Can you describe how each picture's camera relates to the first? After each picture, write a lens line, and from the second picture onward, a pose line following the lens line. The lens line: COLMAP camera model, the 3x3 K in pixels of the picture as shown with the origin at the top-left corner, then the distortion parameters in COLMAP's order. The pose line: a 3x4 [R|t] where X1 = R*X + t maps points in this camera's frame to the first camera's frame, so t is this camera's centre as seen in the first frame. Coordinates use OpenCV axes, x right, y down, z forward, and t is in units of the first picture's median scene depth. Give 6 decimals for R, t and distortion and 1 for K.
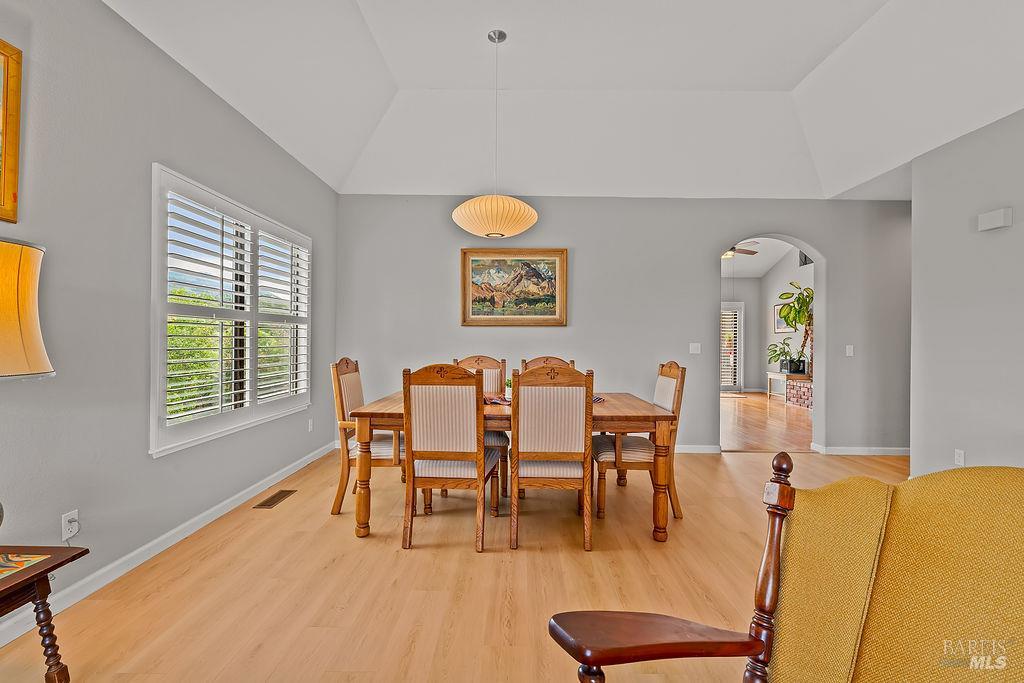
lens RADIAL K [[465.2, 0, 510.0], [0, 465.2, 336.9], [0, 0, 1]] dist [-0.011724, 0.004747]
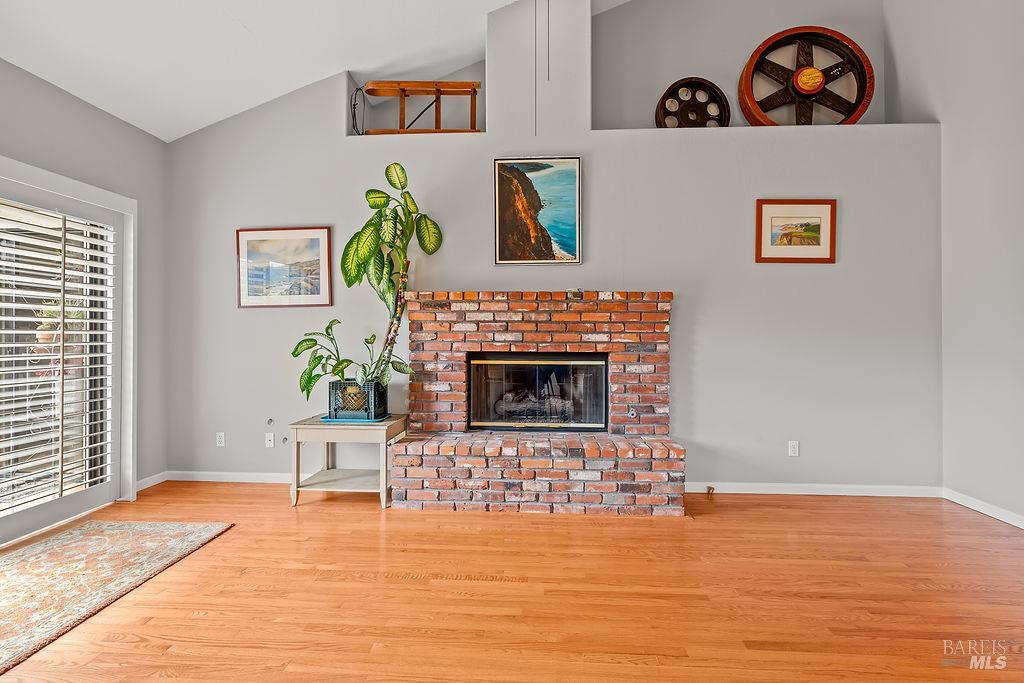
lens RADIAL K [[501.6, 0, 512.7], [0, 501.6, 334.4], [0, 0, 1]] dist [-0.007670, 0.000956]
pose [[0.041585, 0.003251, 0.999130, 0.189325], [-0.009054, 0.999955, -0.002876, 0.011191], [-0.999094, -0.008927, 0.041613, 0.740485]]
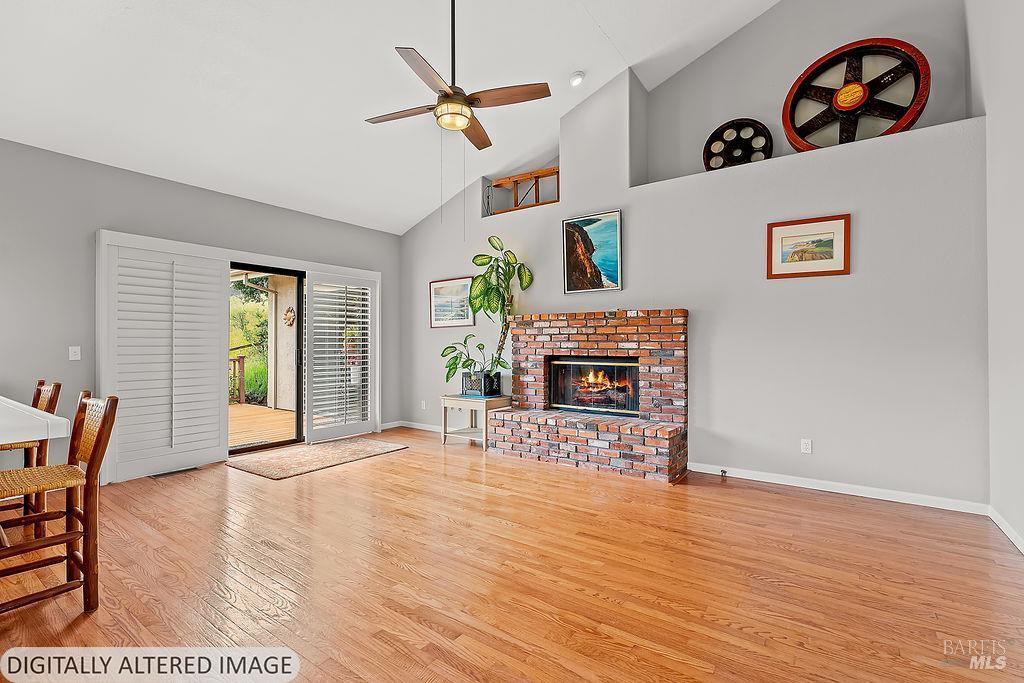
lens RADIAL K [[465.2, 0, 510.6], [0, 465.2, 341.3], [0, 0, 1]] dist [-0.011724, 0.004747]
pose [[0.566973, 0.004711, 0.823723, 0.127274], [-0.004719, 0.999986, -0.002471, 0.009703], [-0.823723, -0.002486, 0.566987, 0.547826]]
